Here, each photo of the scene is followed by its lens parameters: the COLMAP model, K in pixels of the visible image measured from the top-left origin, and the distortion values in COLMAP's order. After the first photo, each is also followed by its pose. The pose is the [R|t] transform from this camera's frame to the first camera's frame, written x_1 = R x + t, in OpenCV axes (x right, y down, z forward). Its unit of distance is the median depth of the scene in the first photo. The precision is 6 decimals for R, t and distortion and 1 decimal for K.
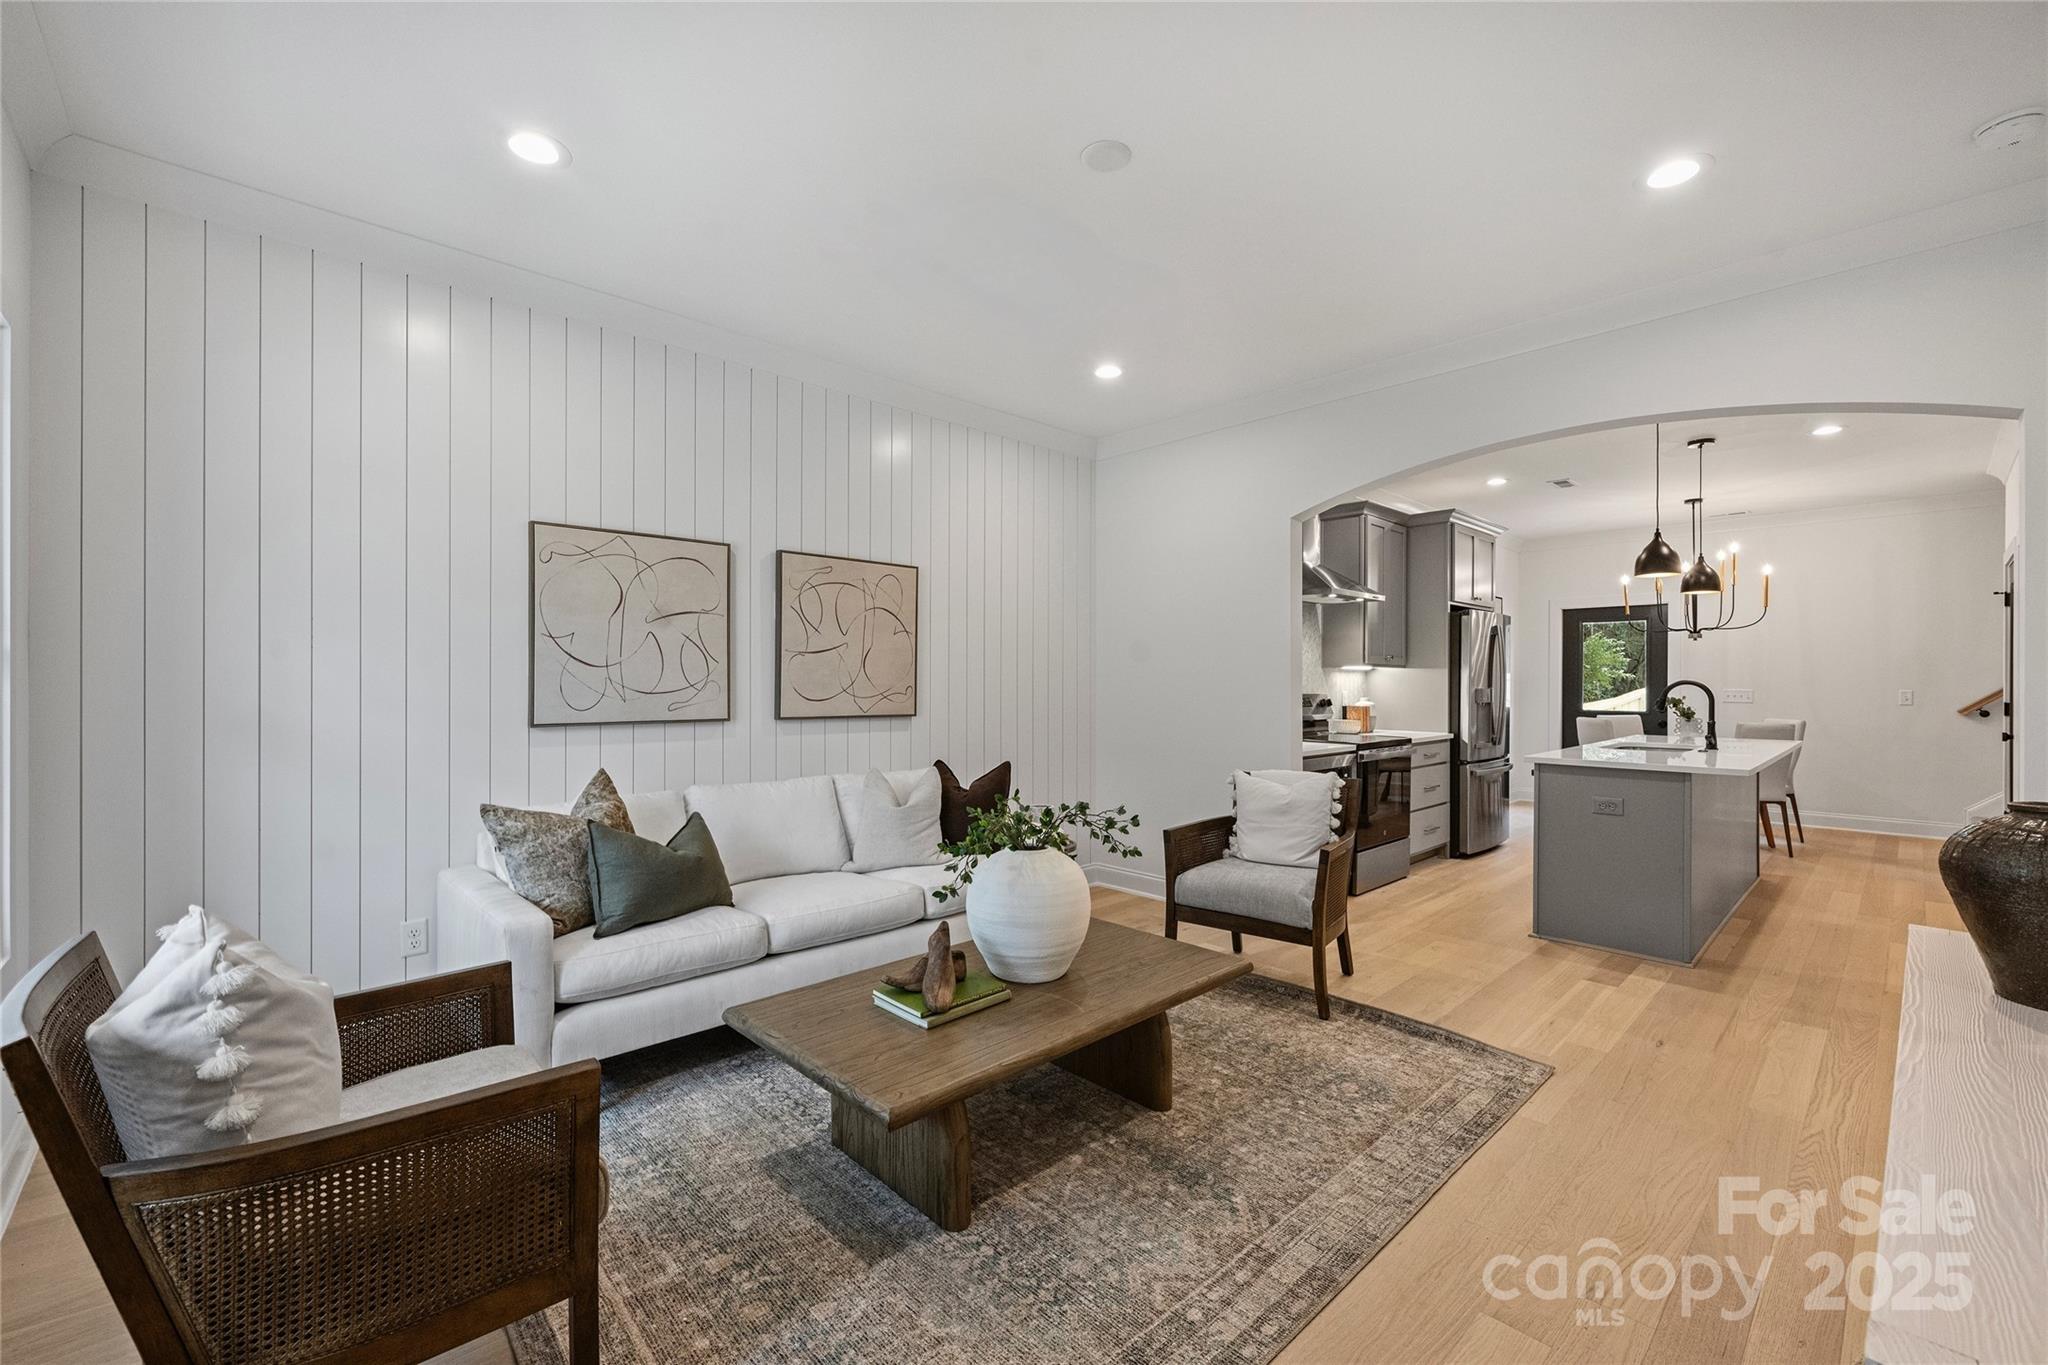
lens RADIAL K [[872.7, 0, 995.8], [0, 872.7, 682.5], [0, 0, 1]] dist [0.002571, 0.002598]
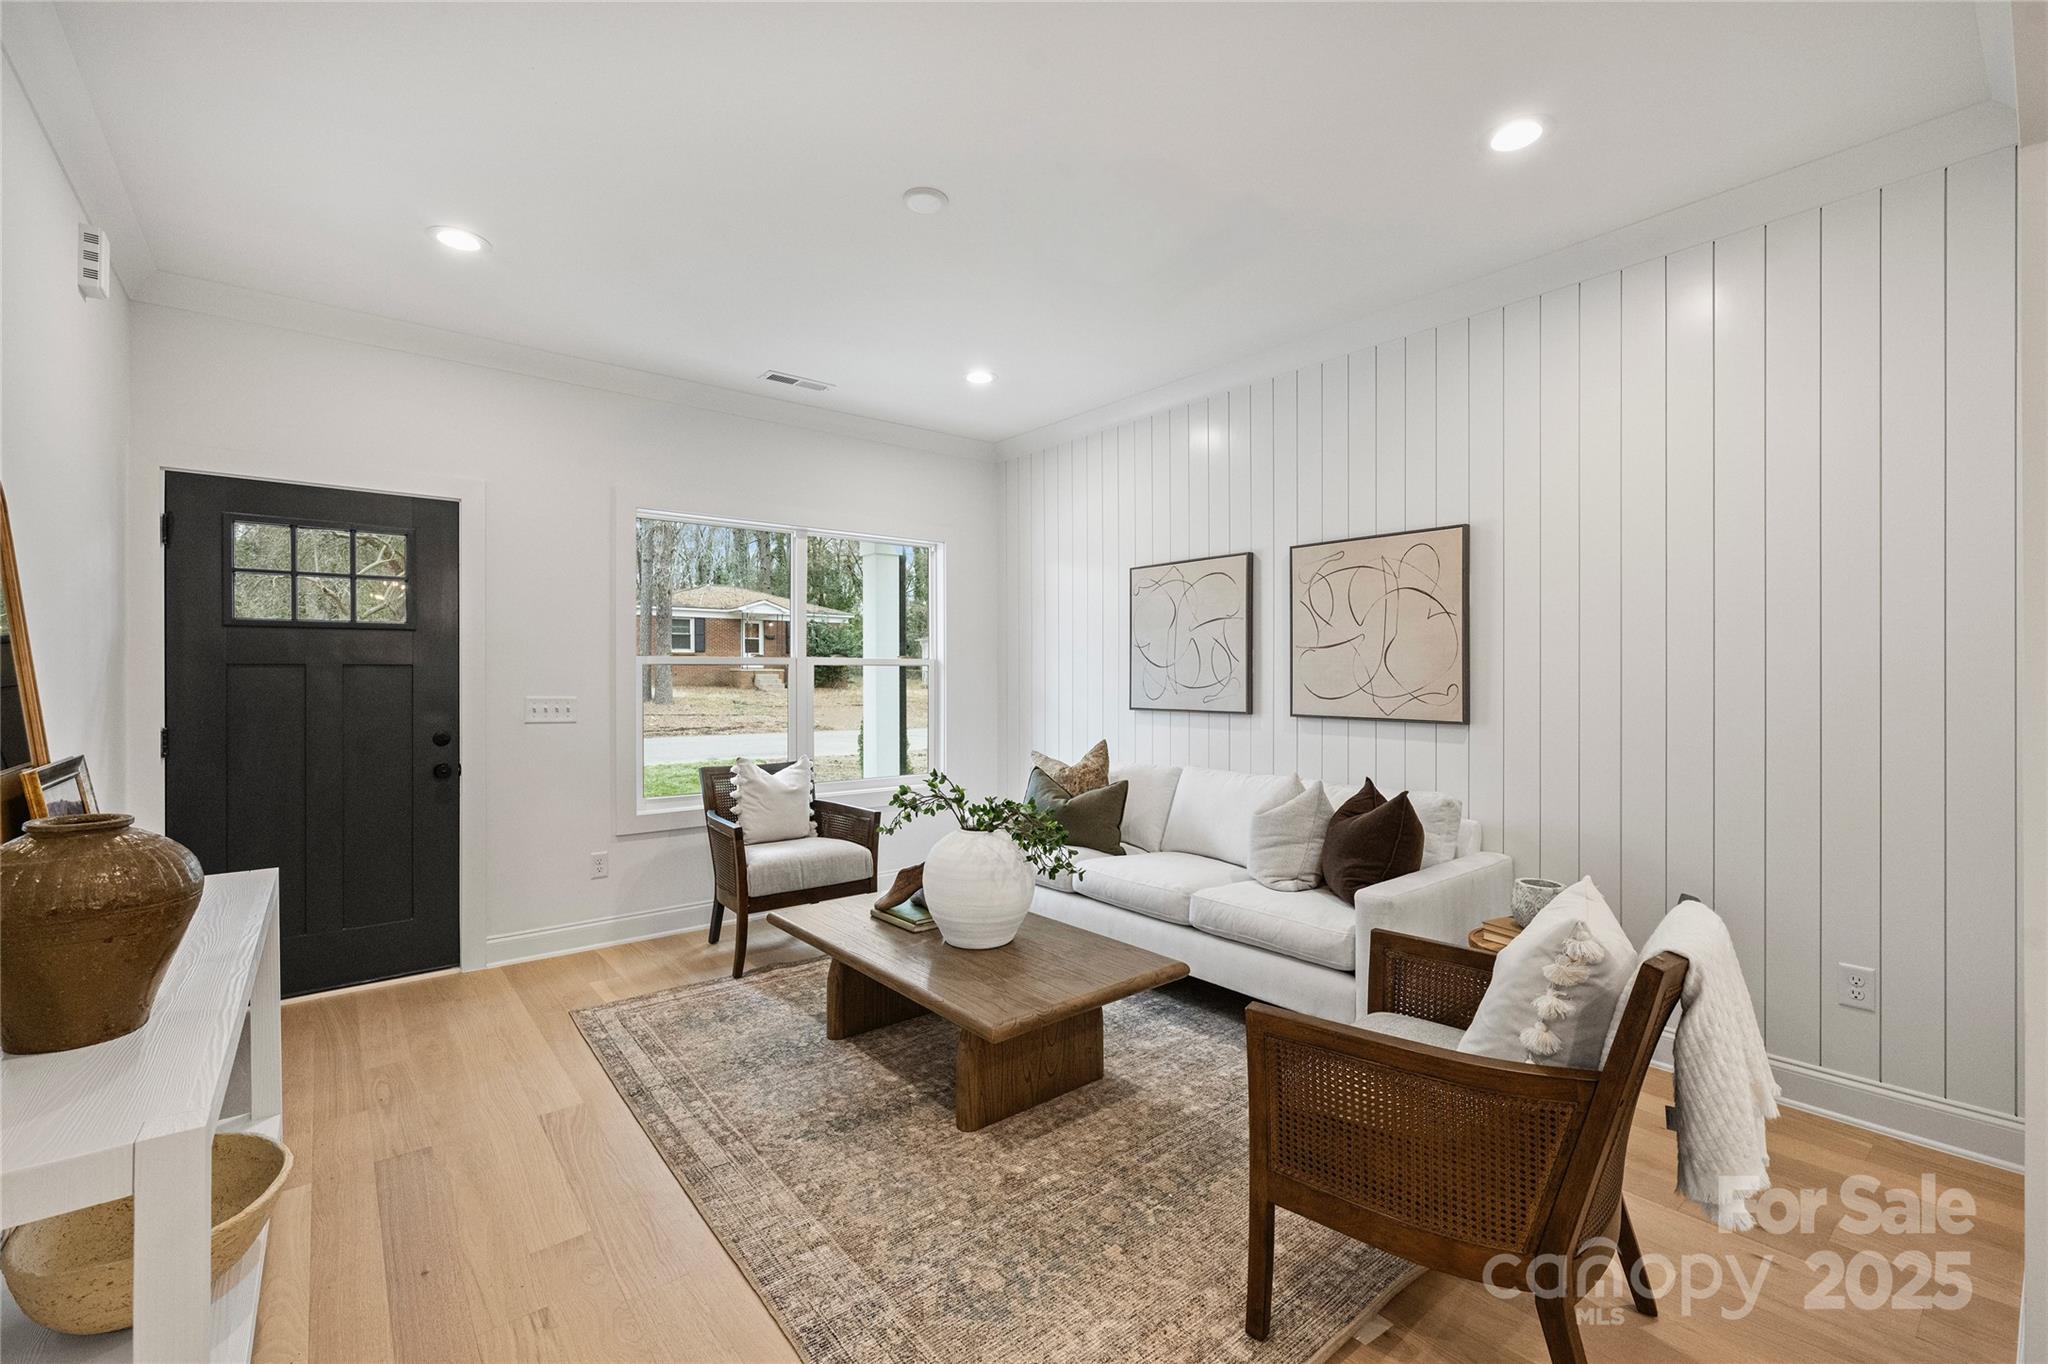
lens RADIAL K [[872.7, 0, 1016.9], [0, 872.7, 671.6], [0, 0, 1]] dist [0.002571, 0.002598]
pose [[-0.084948, -0.009181, -0.996343, 0.767934], [-0.001327, 0.999958, -0.009101, 0.000702], [0.996384, 0.000549, -0.084957, 0.768556]]
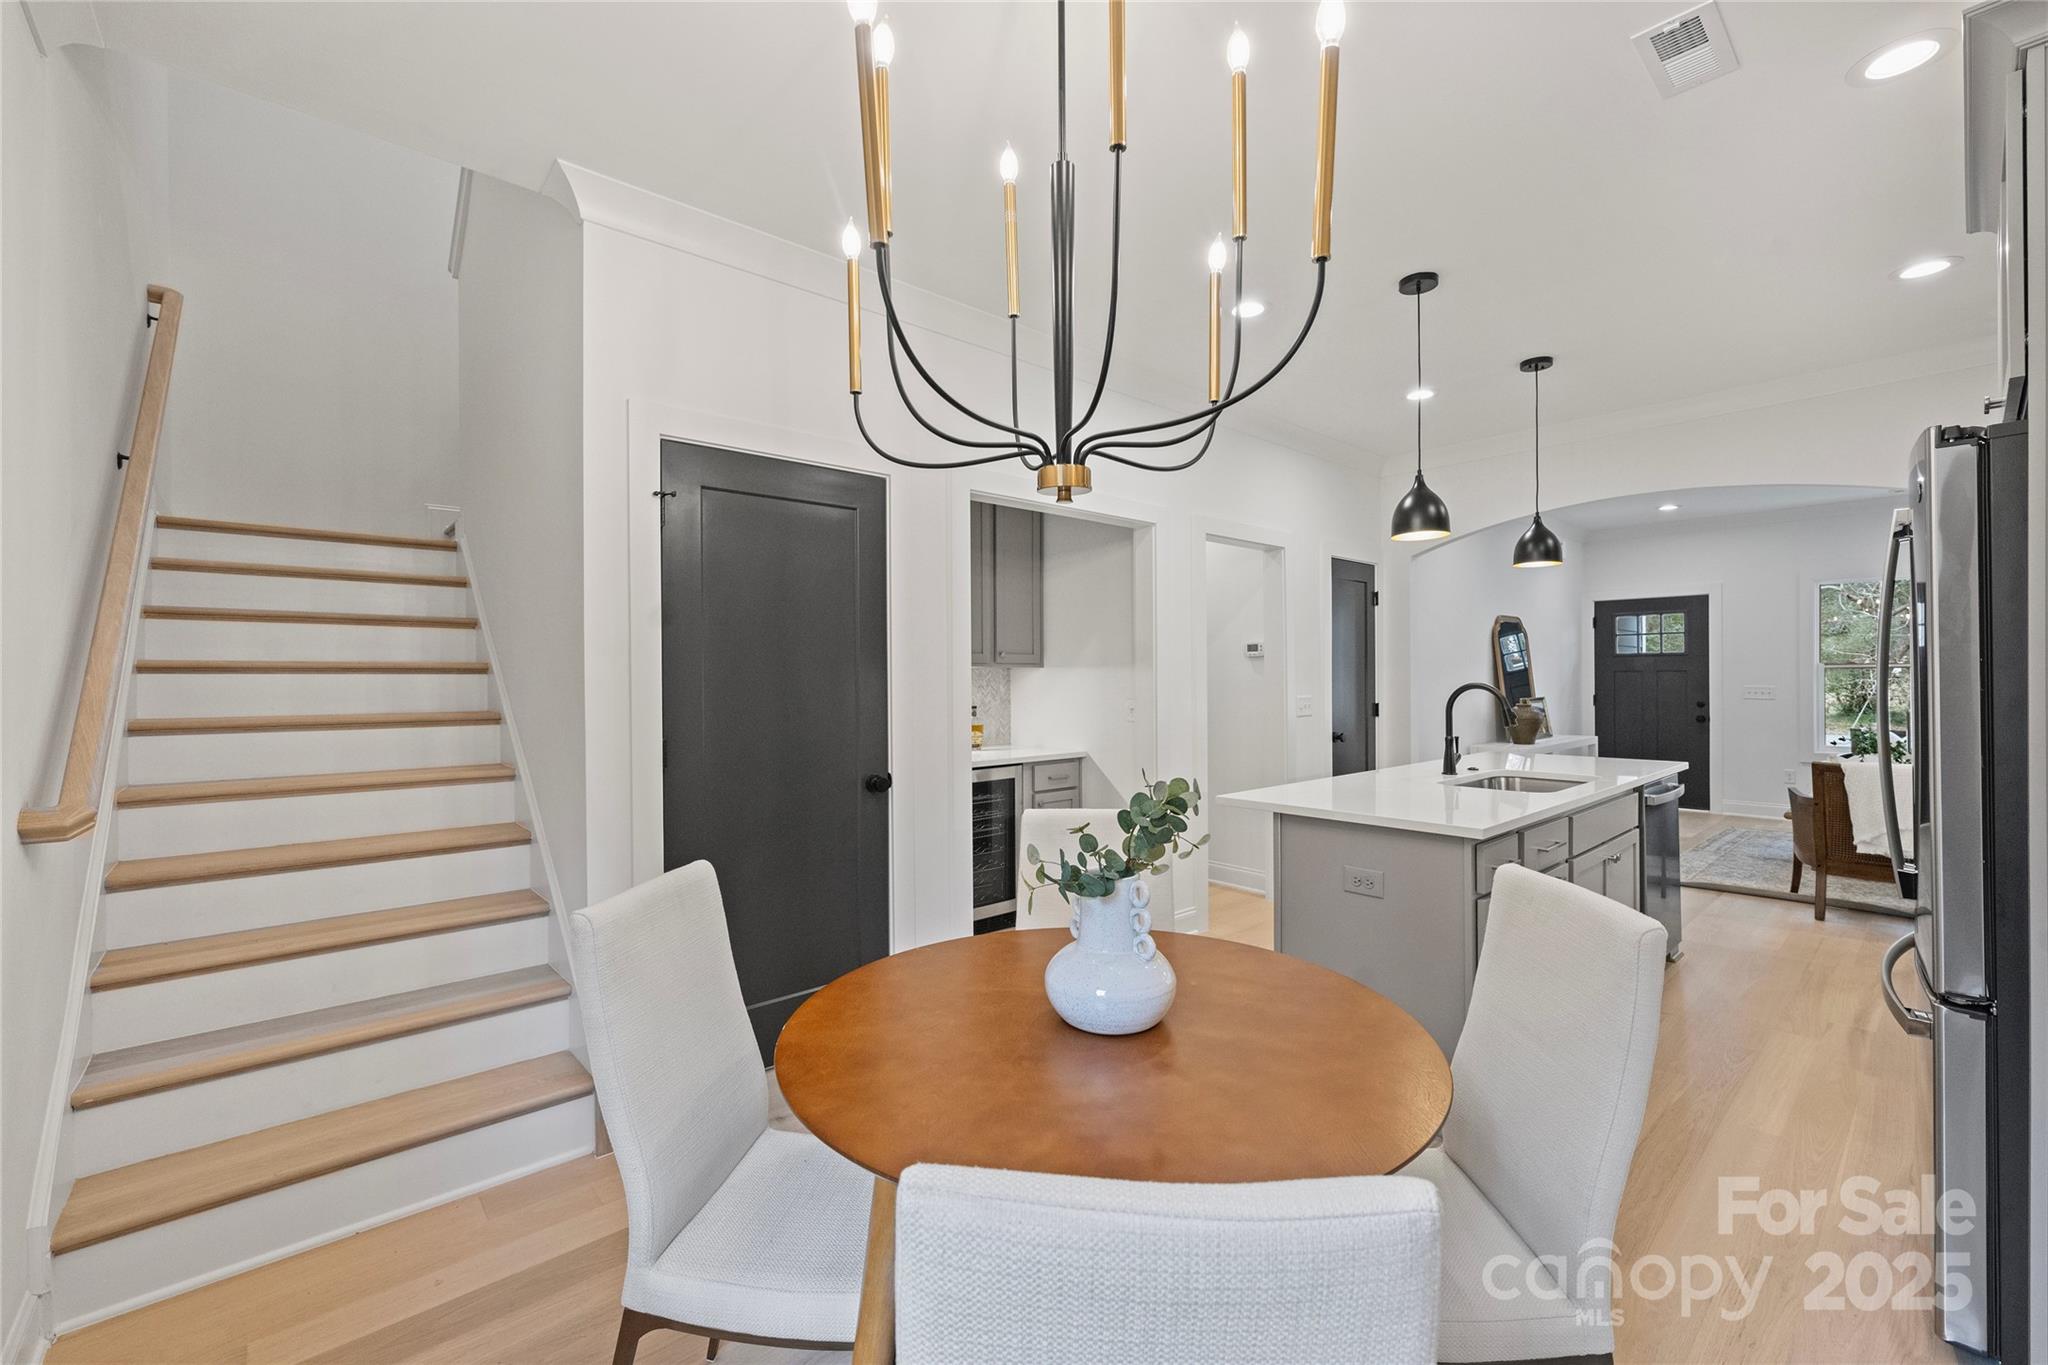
lens RADIAL K [[828.8, 0, 1025.3], [0, 828.8, 676.7], [0, 0, 1]] dist [0.001460, 0.000314]
pose [[-0.999296, 0.000465, 0.037507, 1.420346], [0.000730, 0.999975, 0.007030, -0.014828], [-0.037502, 0.007052, -0.999272, 2.123169]]
